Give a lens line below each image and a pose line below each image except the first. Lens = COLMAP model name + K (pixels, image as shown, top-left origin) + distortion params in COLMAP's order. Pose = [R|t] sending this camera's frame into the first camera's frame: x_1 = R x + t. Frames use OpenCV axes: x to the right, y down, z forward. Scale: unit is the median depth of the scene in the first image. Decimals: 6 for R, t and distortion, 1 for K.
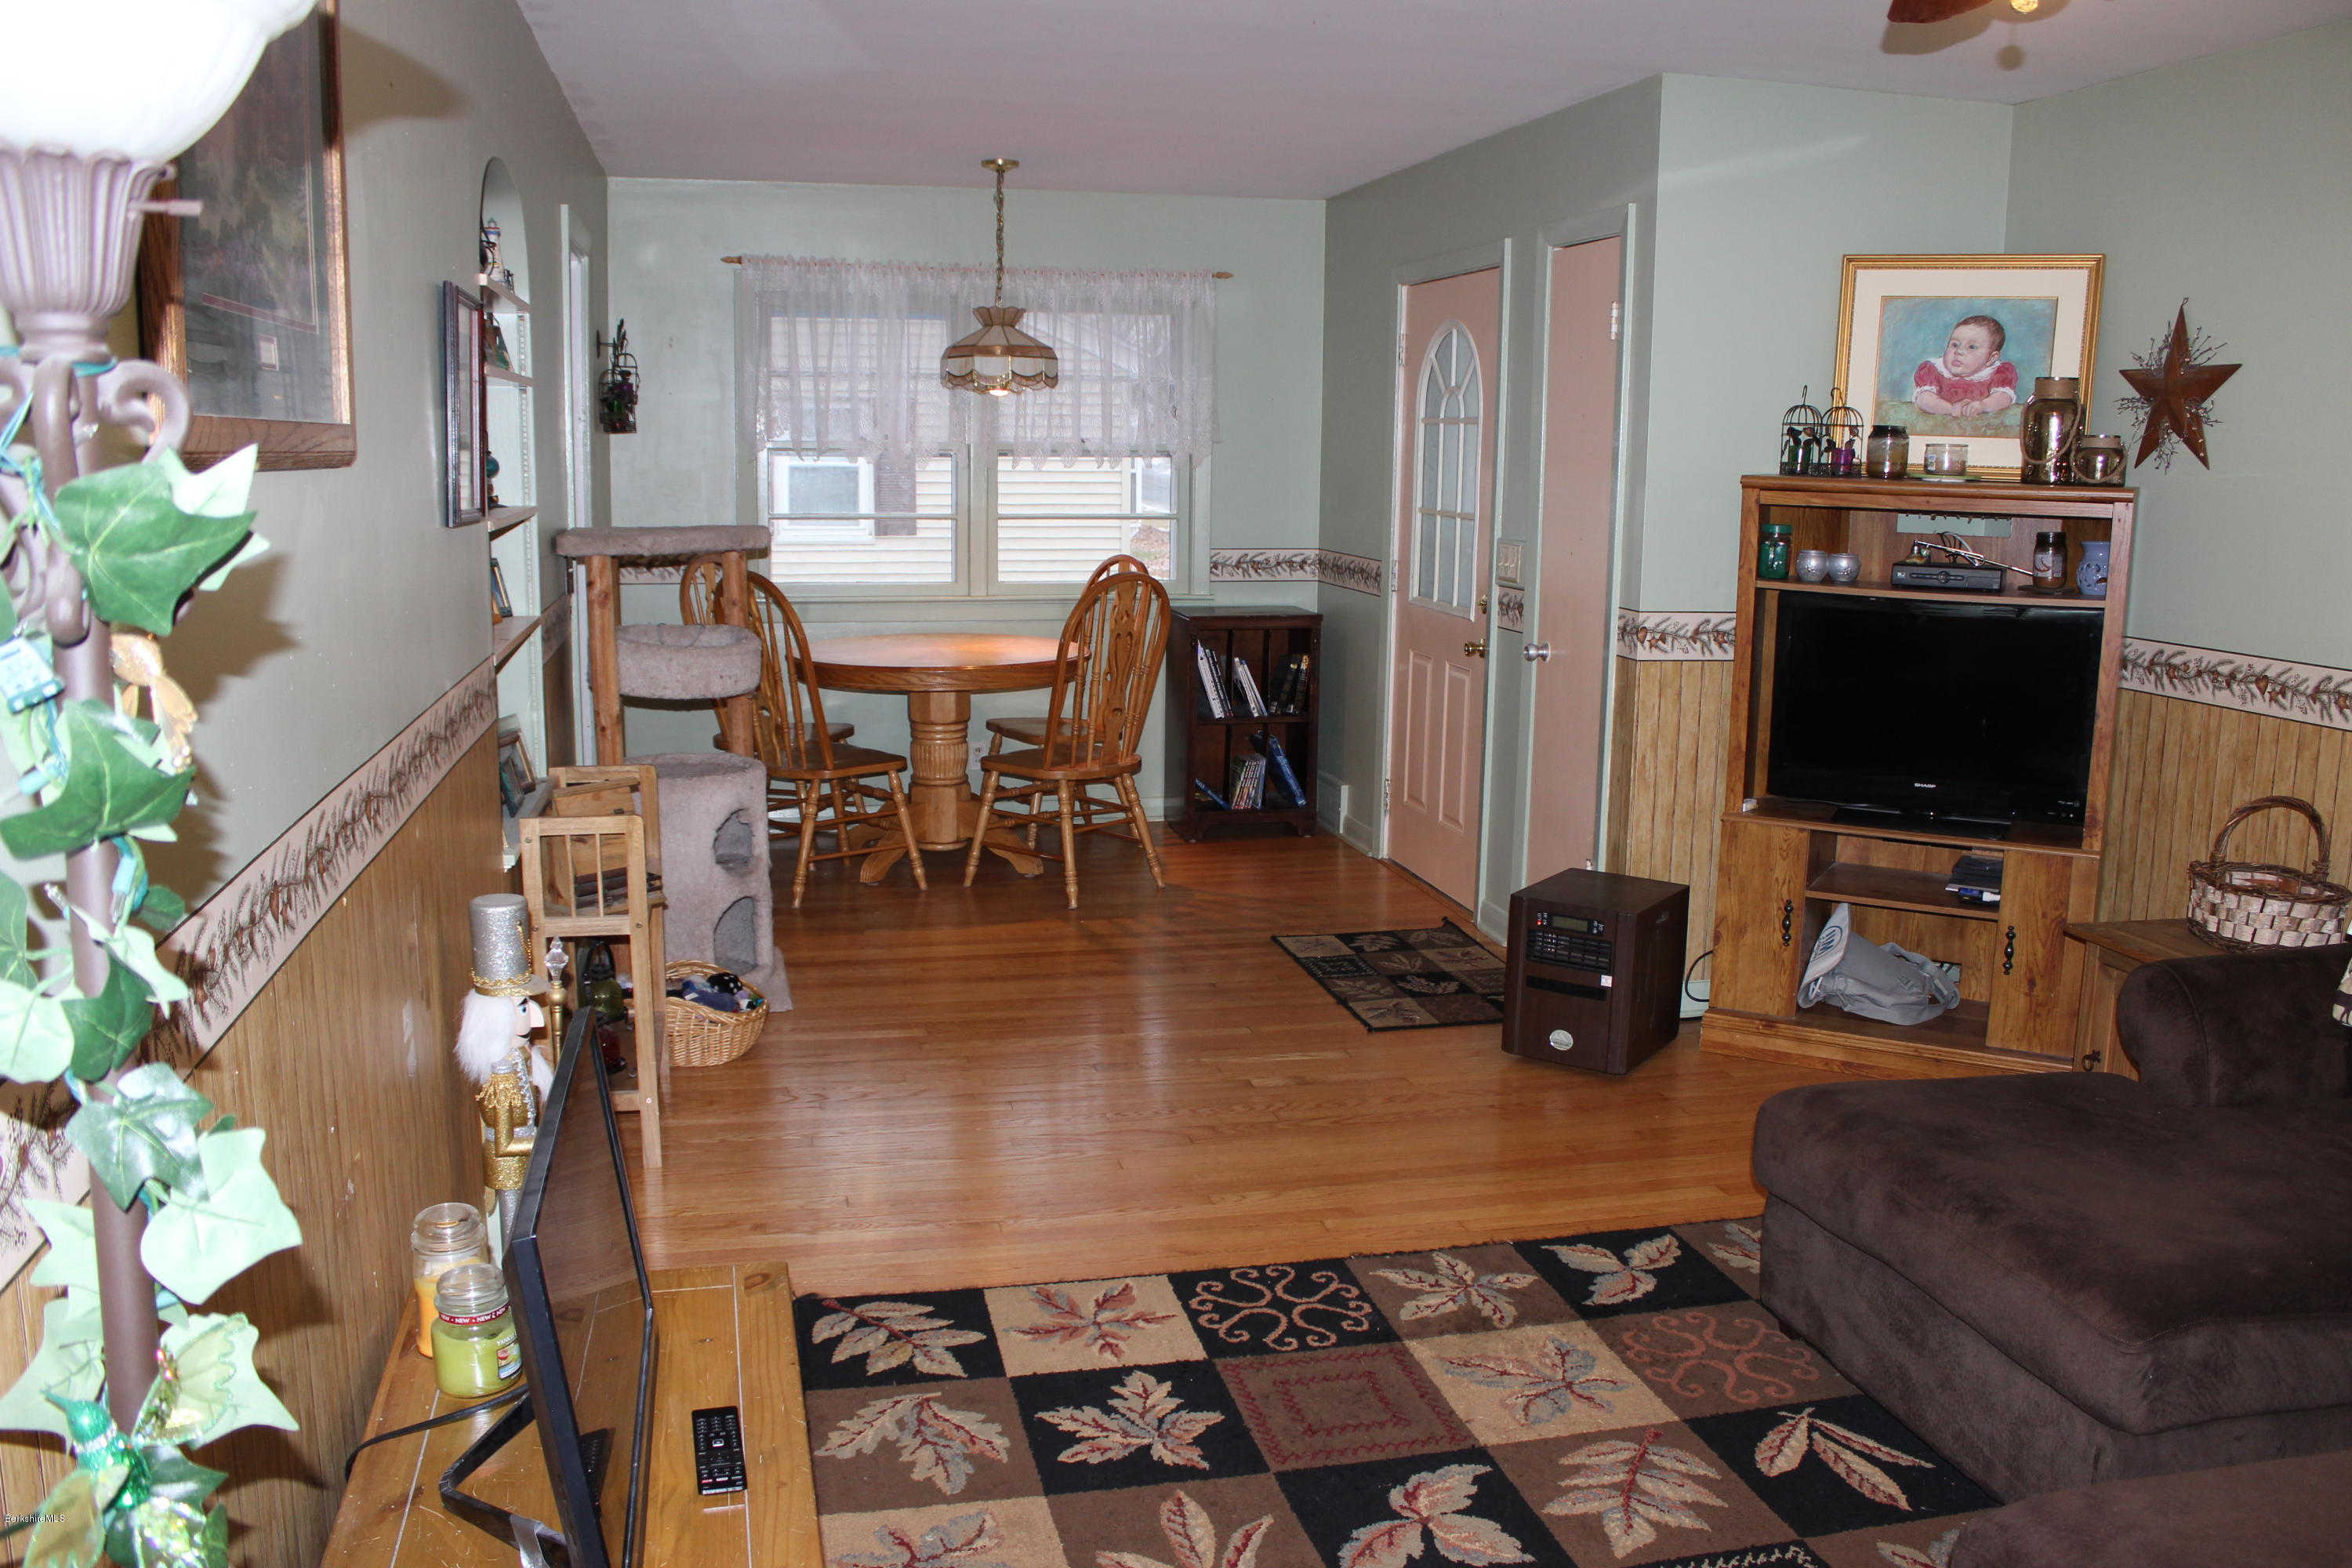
lens RADIAL K [[1928.7, 0, 1197.2], [0, 1928.7, 788.5], [0, 0, 1]] dist [-0.169279, 0.143785]
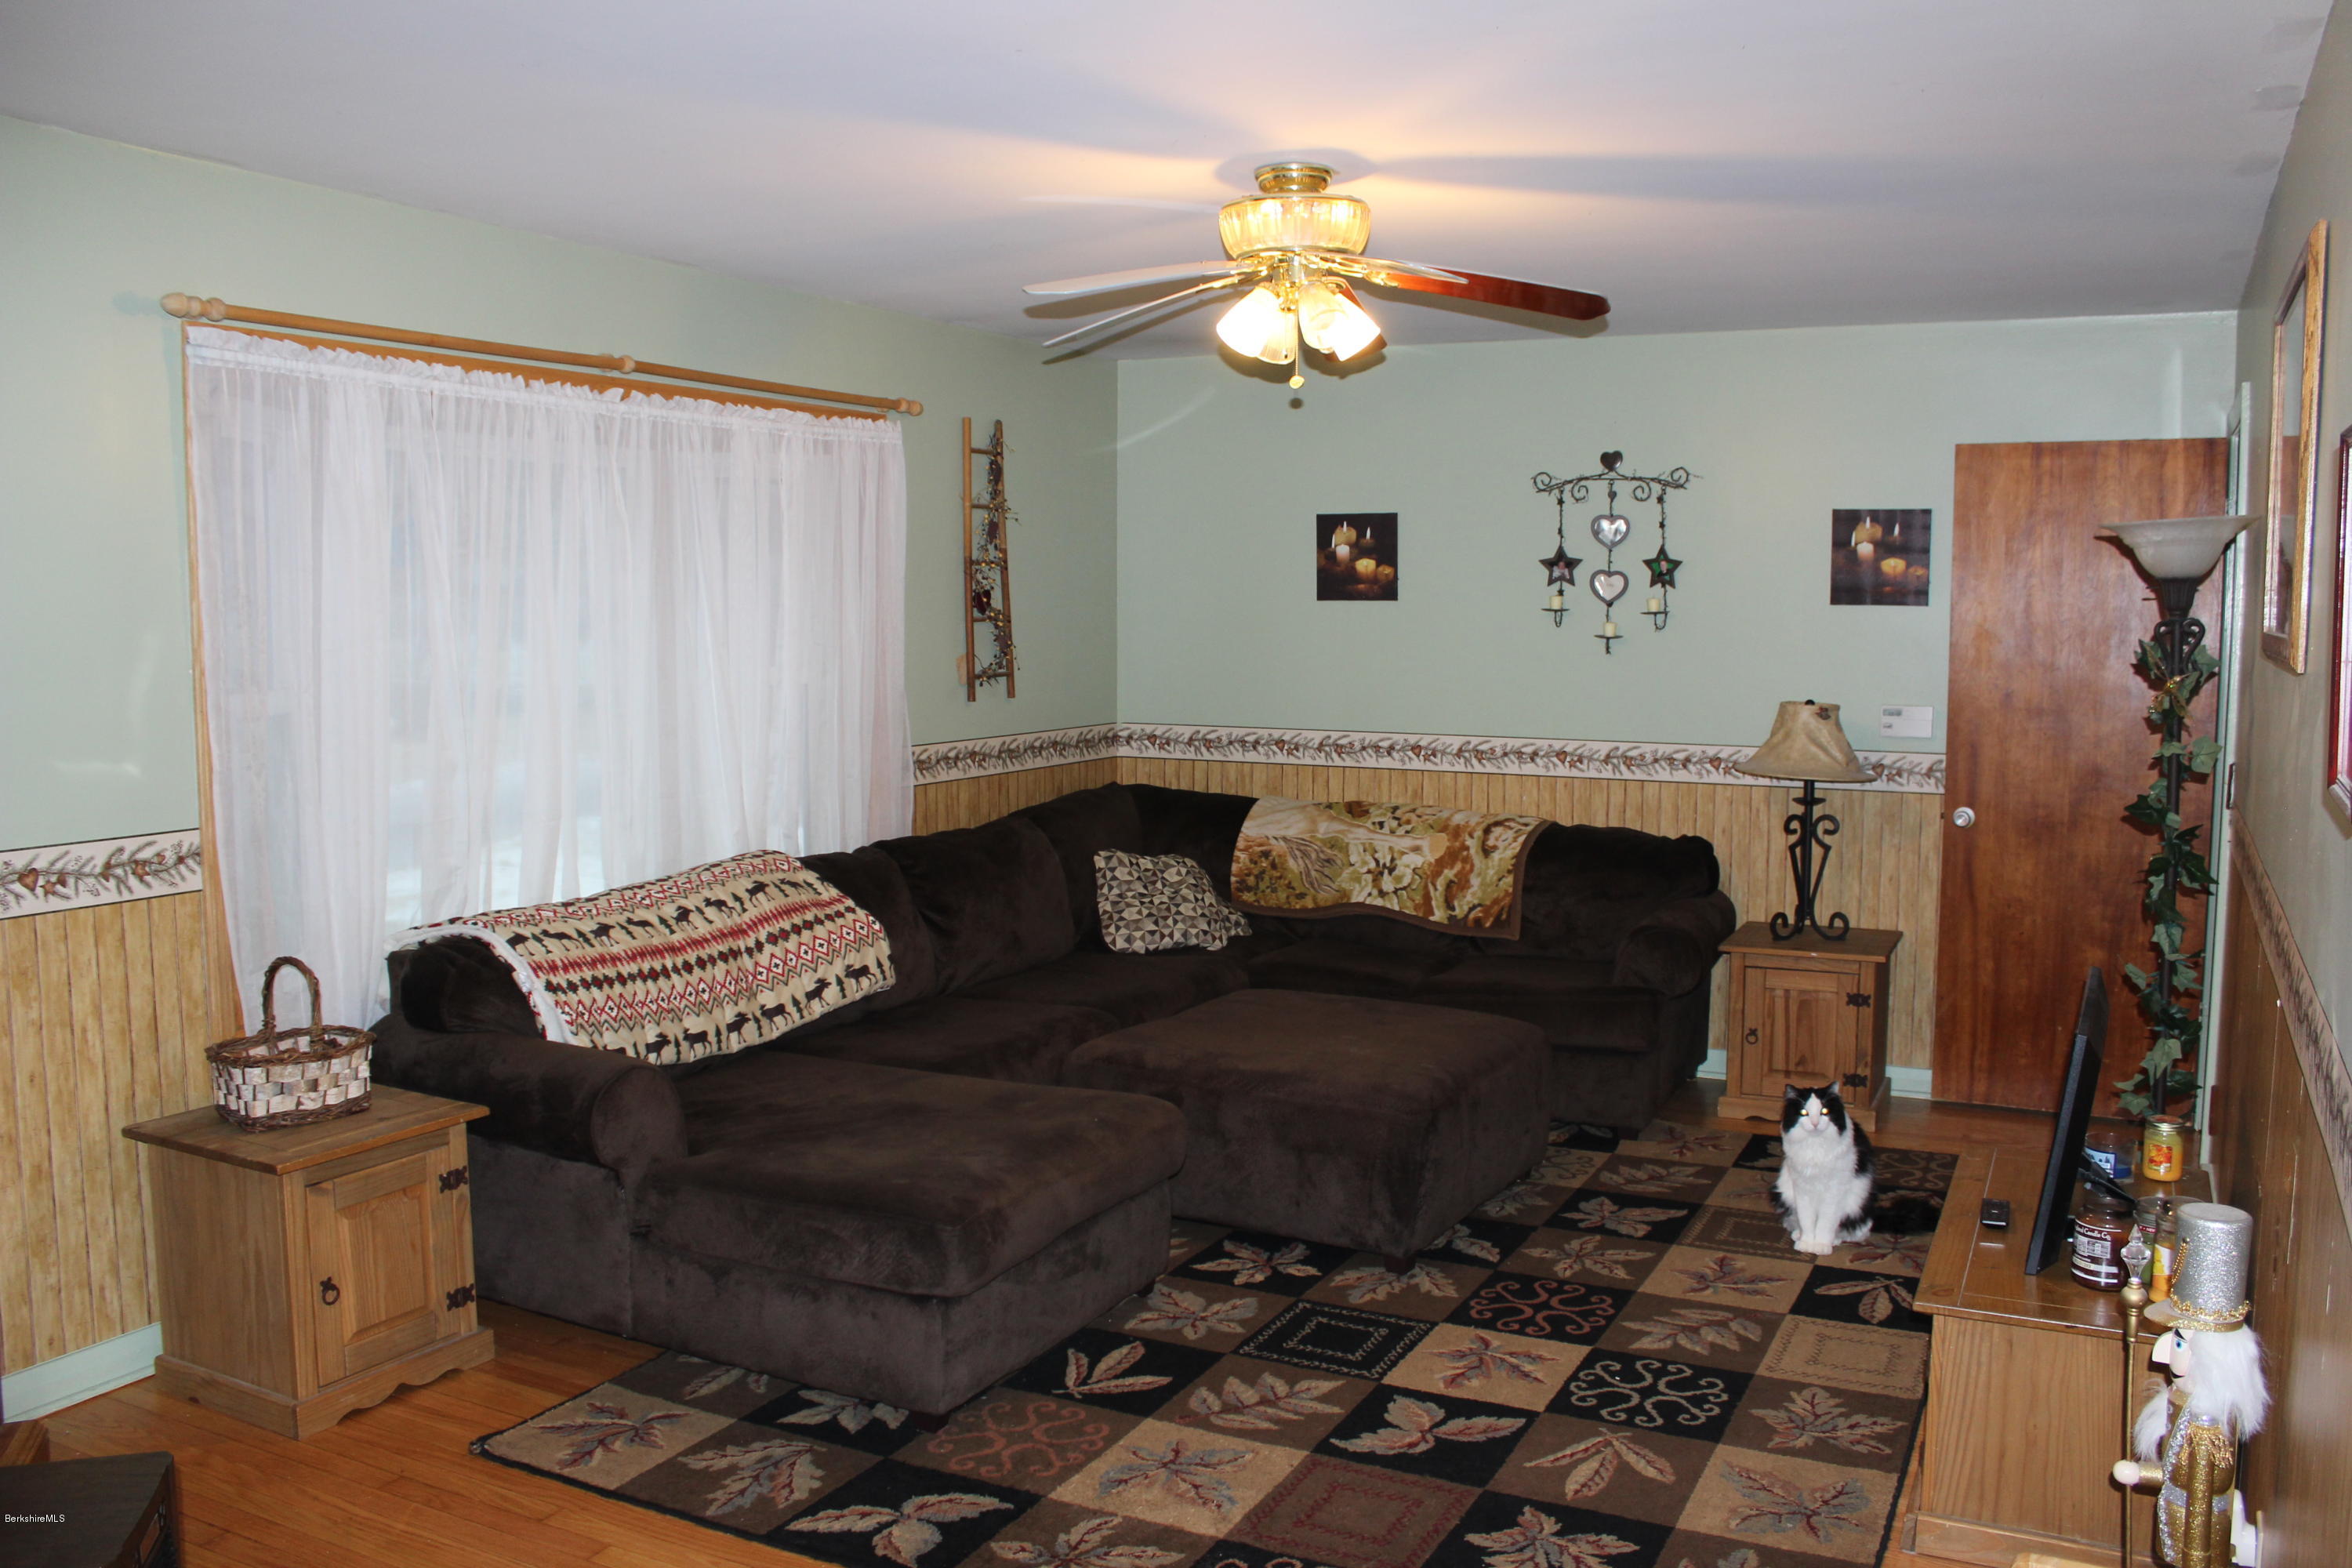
lens RADIAL K [[1928.7, 0, 1197.2], [0, 1928.7, 788.5], [0, 0, 1]] dist [-0.169279, 0.143785]
pose [[-0.760353, -0.081313, 0.644400, -0.533208], [0.099385, 0.965884, 0.239148, -0.352737], [-0.641861, 0.245880, -0.726331, 1.810708]]
